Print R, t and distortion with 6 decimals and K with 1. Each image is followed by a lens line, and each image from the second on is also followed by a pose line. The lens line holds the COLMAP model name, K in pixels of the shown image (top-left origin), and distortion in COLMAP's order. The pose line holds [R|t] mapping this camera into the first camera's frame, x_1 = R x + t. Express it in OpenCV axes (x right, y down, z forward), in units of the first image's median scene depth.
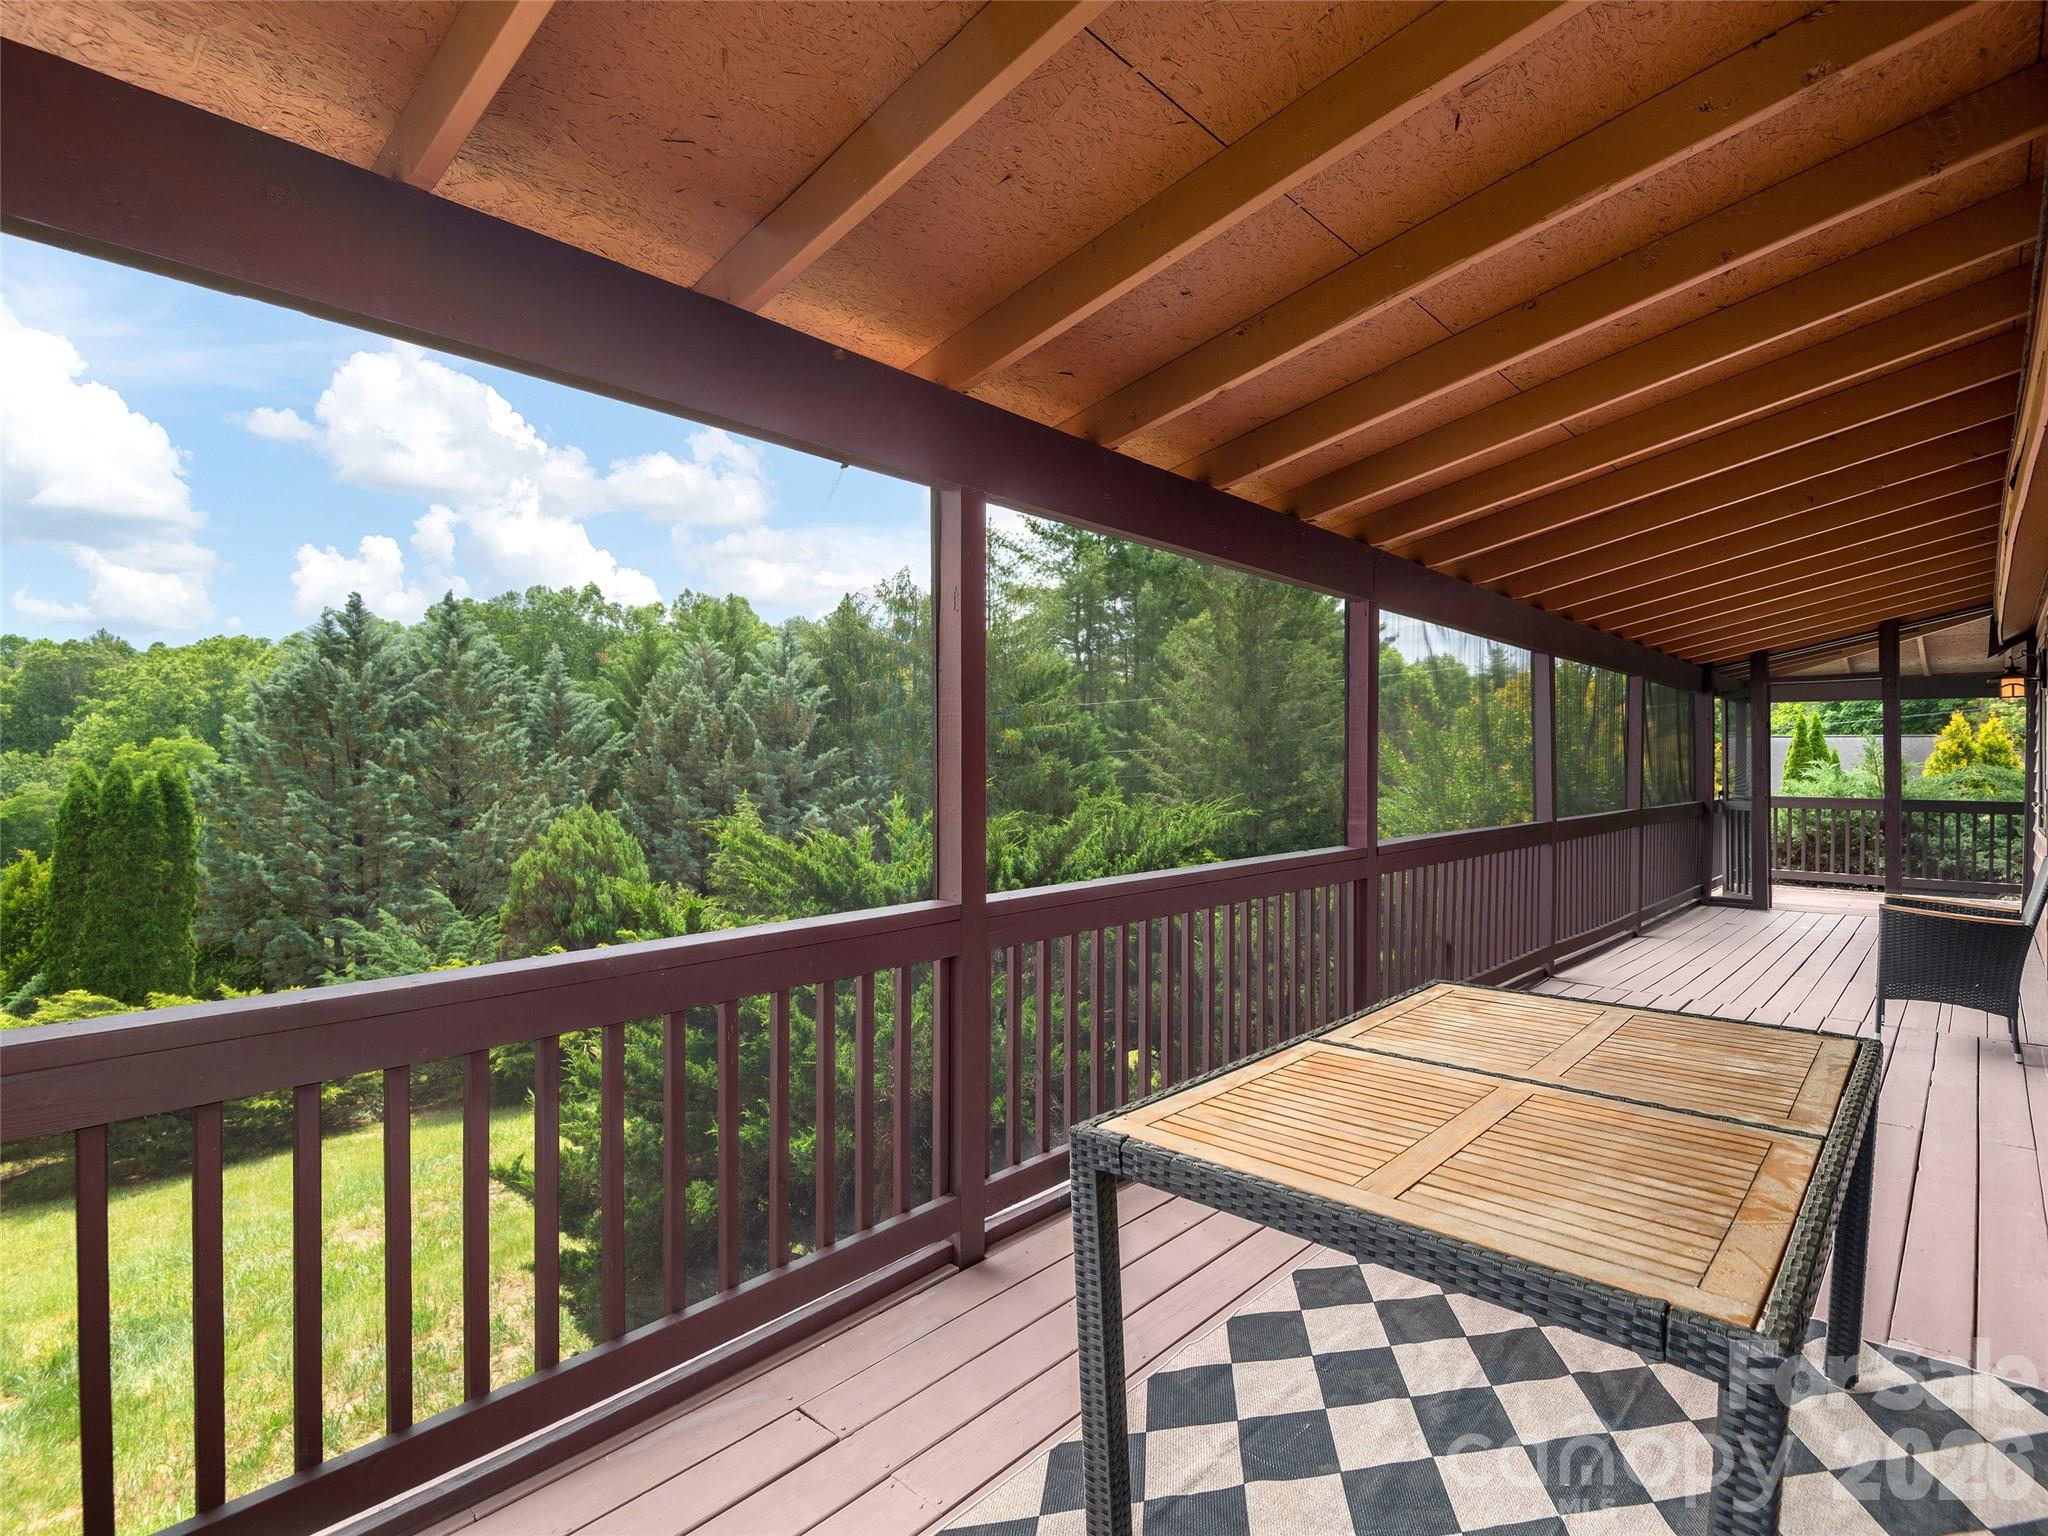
lens RADIAL K [[1036.2, 0, 1026.3], [0, 1036.2, 778.3], [0, 0, 1]] dist [-0.011266, -0.000433]
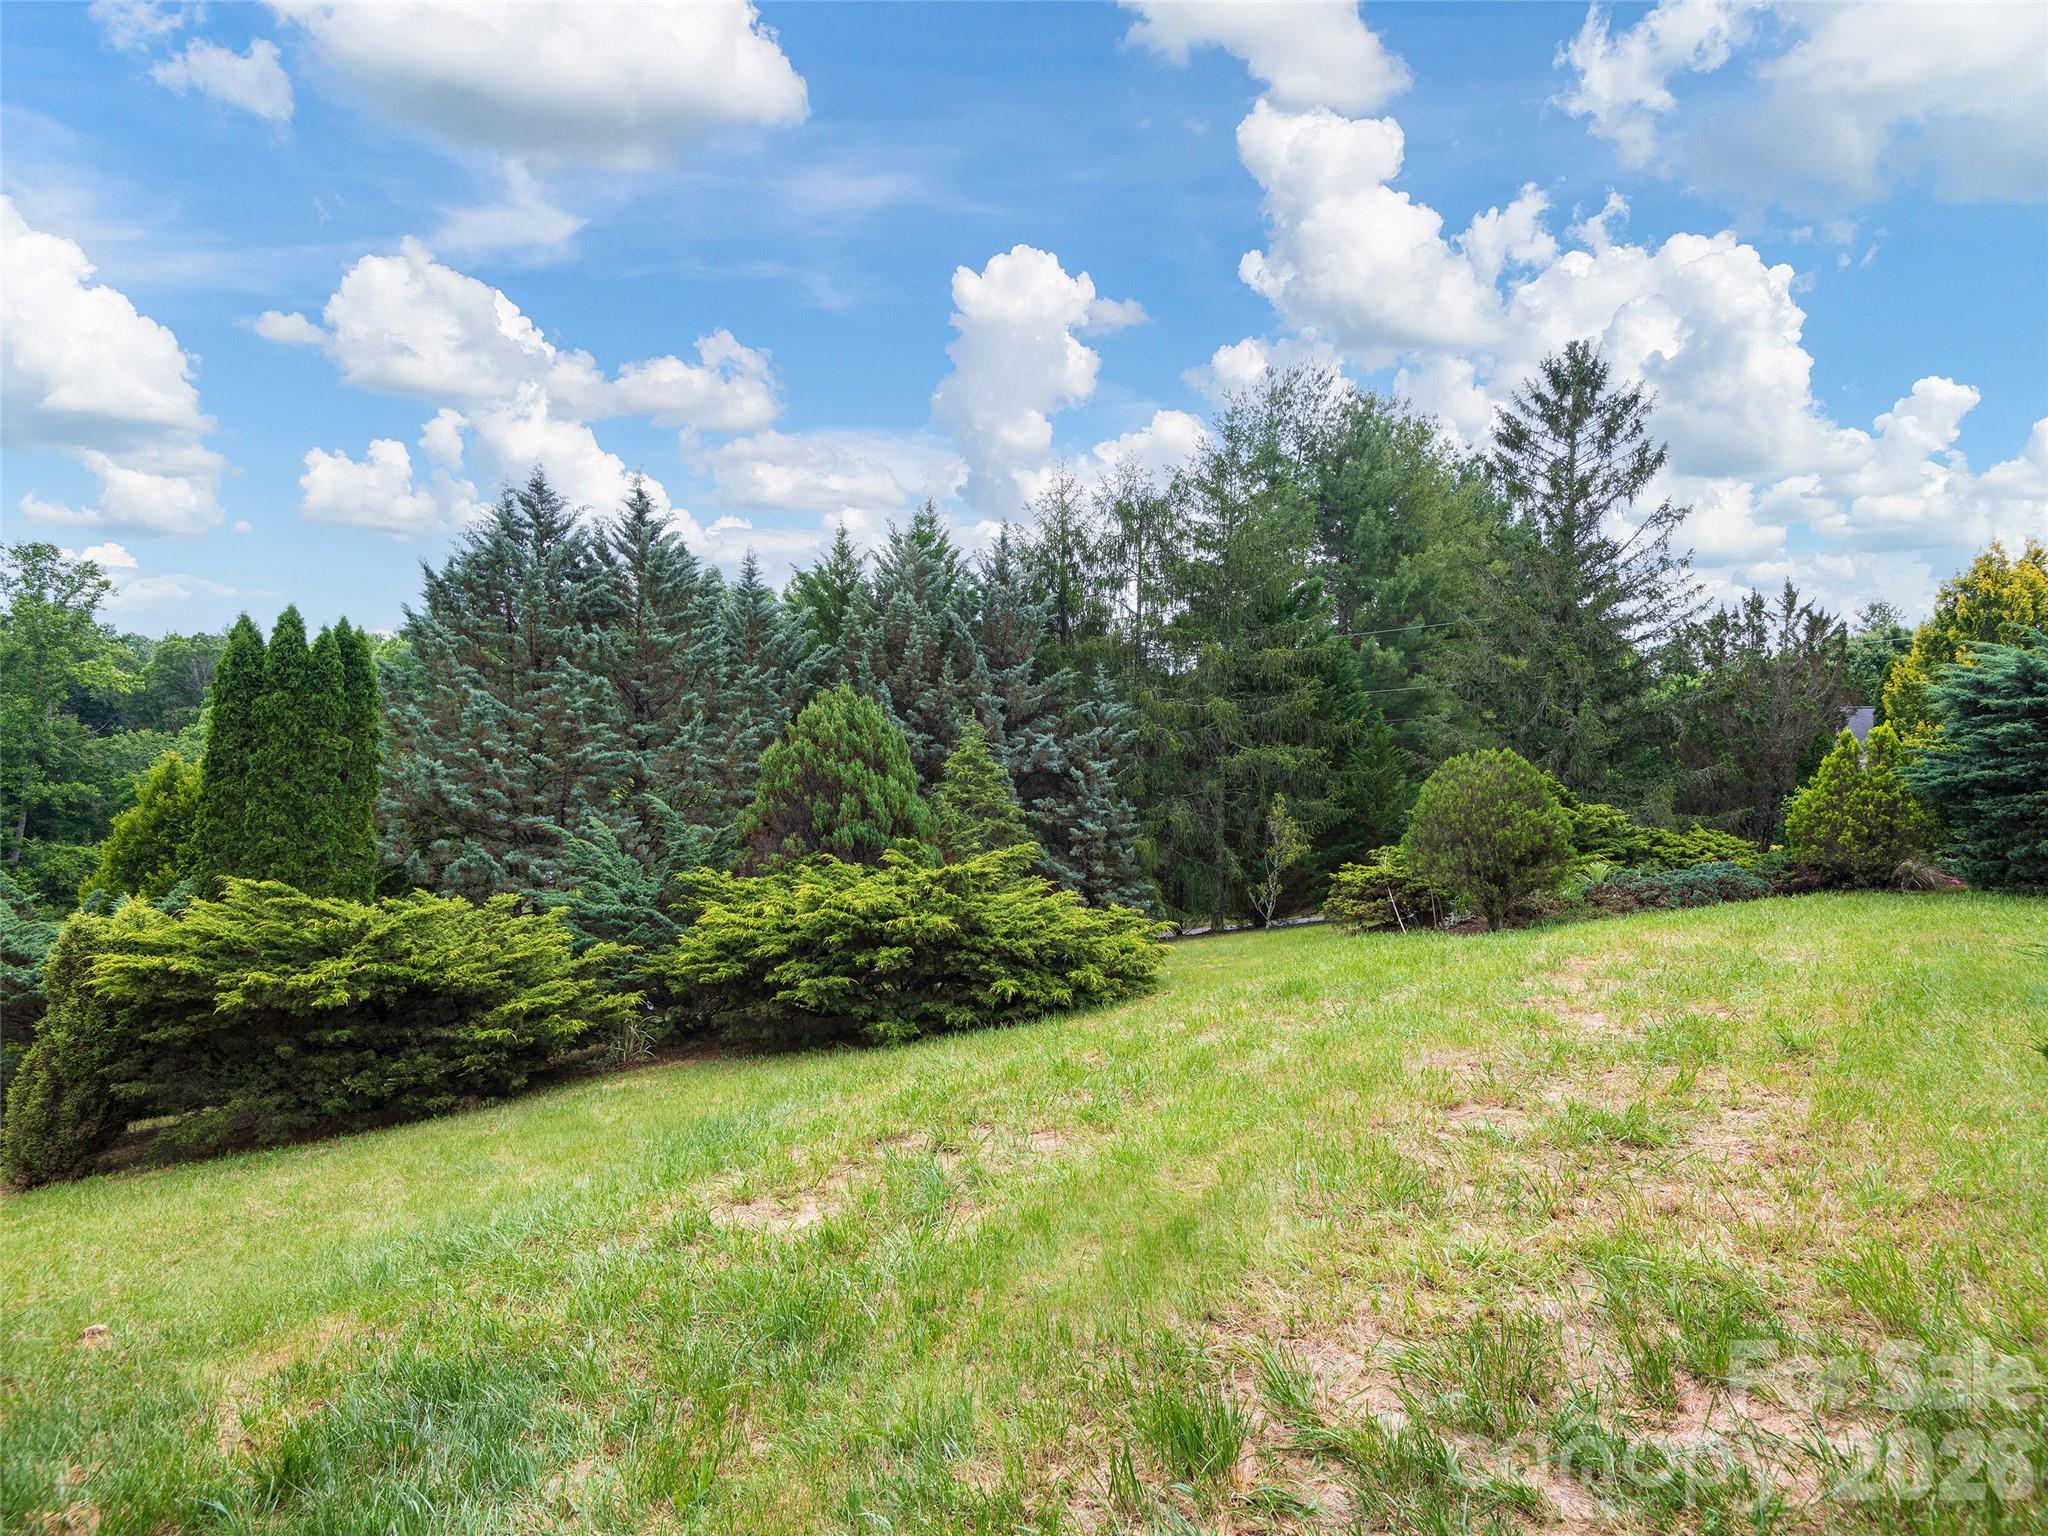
lens RADIAL K [[1046.6, 0, 1030.8], [0, 1046.6, 770.2], [0, 0, 1]] dist [-0.000937, -0.000526]
pose [[0.997179, -0.000832, -0.075050, -0.191546], [-0.000472, 0.999849, -0.017350, 0.089663], [0.075053, 0.017336, 0.997029, 0.182369]]
